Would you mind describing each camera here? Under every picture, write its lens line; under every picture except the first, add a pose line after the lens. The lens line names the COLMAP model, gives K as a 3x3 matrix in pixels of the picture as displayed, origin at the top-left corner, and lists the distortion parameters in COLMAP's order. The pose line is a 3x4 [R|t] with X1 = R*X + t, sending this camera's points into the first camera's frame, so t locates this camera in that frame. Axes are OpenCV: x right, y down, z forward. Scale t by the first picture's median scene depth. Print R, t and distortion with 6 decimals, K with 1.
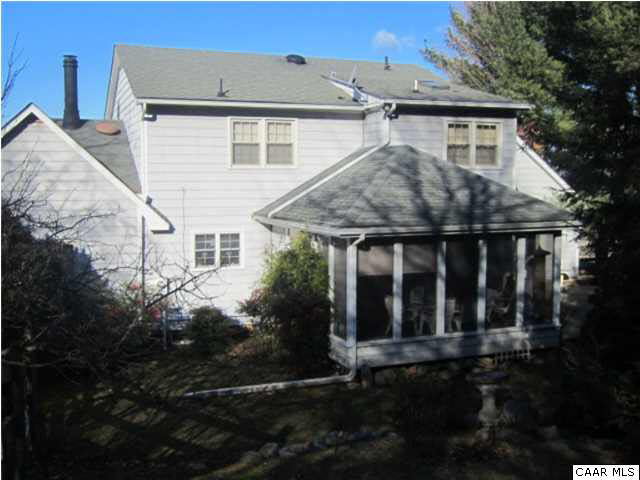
lens RADIAL K [[434.4, 0, 320.0], [0, 434.4, 240.0], [0, 0, 1]] dist [-0.034478, 0.001258]
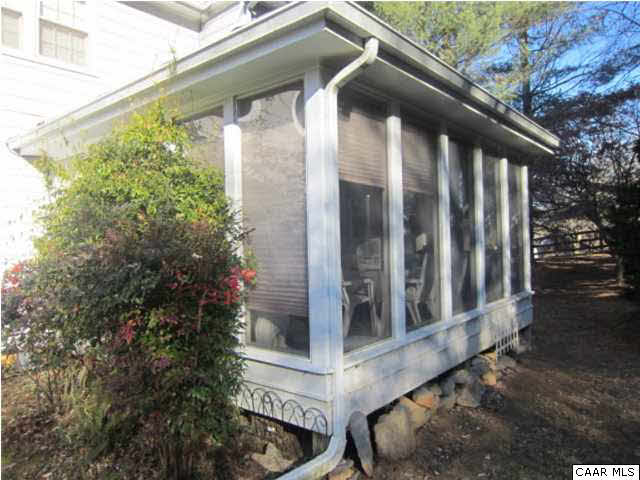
lens RADIAL K [[434.4, 0, 320.0], [0, 434.4, 240.0], [0, 0, 1]] dist [-0.034478, 0.001258]
pose [[0.887511, -0.024668, 0.460126, -0.096508], [0.038044, 0.999079, -0.019820, 0.134385], [-0.459214, 0.035096, 0.887632, 0.637779]]
